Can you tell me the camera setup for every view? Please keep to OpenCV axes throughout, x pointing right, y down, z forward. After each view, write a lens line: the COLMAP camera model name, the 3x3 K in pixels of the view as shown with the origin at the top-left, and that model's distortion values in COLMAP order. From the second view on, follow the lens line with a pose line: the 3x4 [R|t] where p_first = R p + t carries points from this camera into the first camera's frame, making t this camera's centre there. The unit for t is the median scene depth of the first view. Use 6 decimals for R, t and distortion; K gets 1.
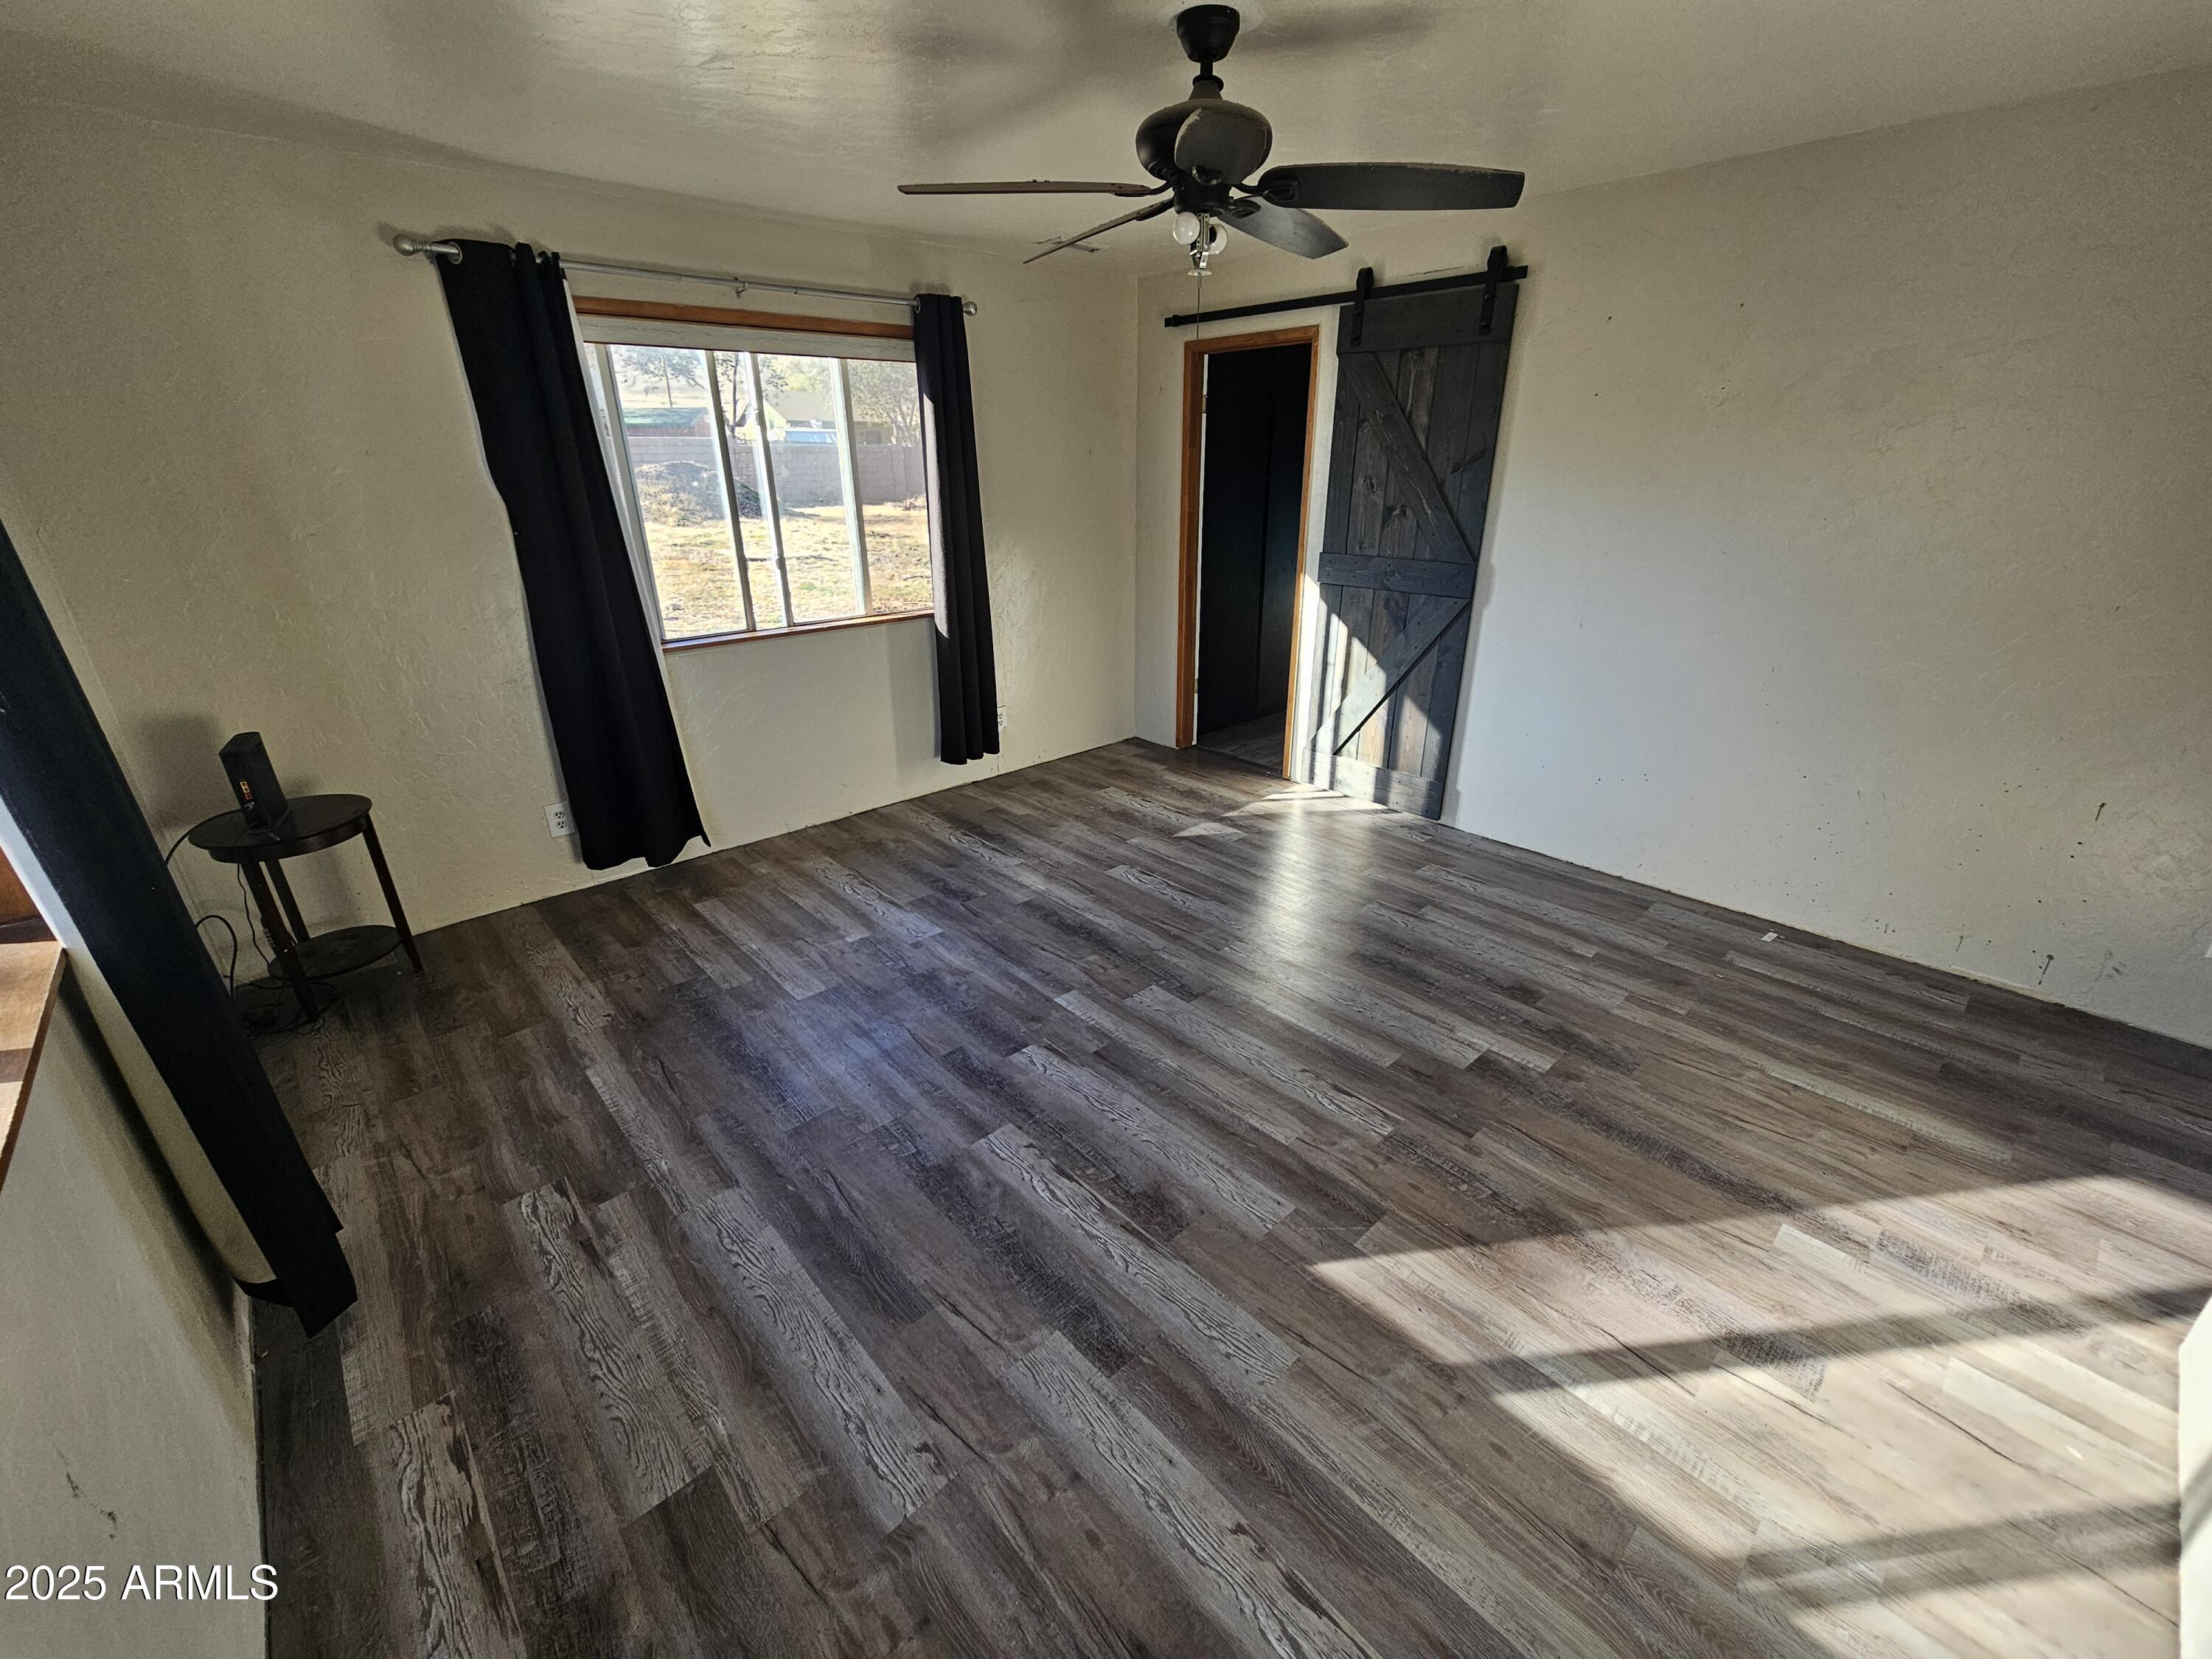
lens RADIAL K [[903.3, 0, 1098.3], [0, 903.3, 834.0], [0, 0, 1]] dist [-0.001315, 0.000632]
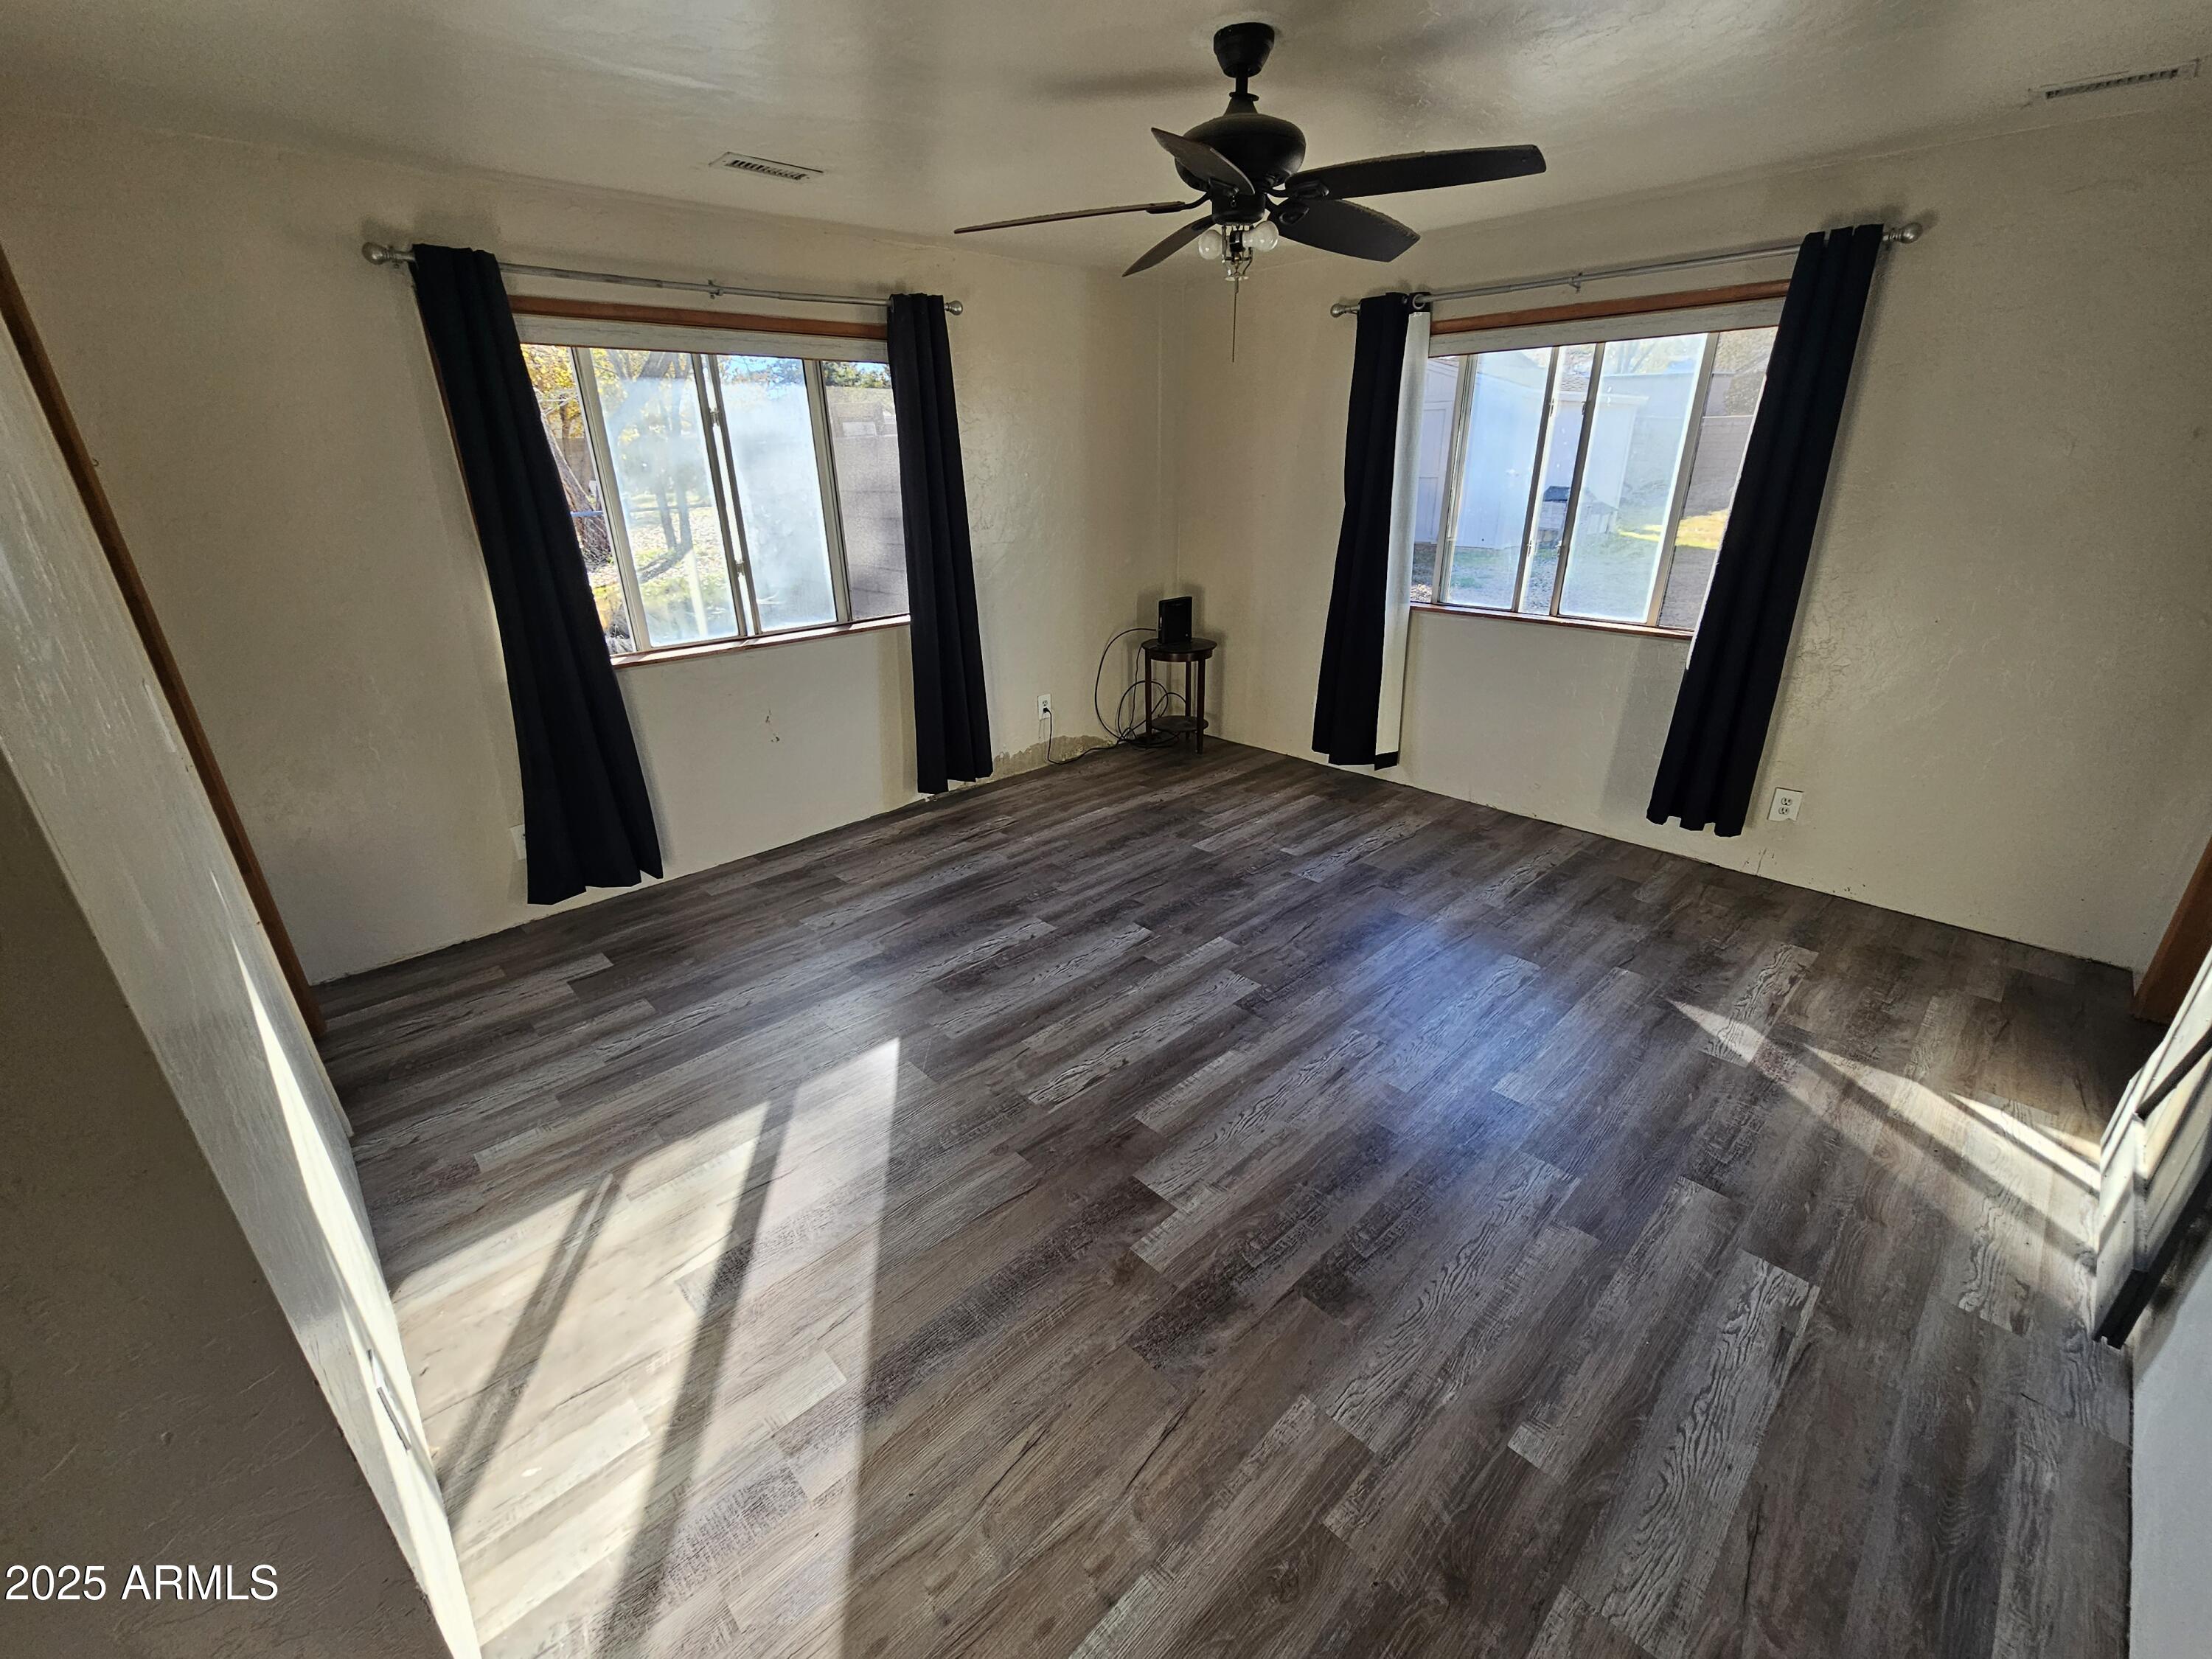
lens RADIAL K [[903.3, 0, 1102.5], [0, 903.3, 830.9], [0, 0, 1]] dist [-0.001315, 0.000632]
pose [[0.029039, 0.388131, -0.921146, 0.950055], [-0.371303, 0.859787, 0.350572, -0.275649], [0.928058, 0.331844, 0.169082, 0.643283]]
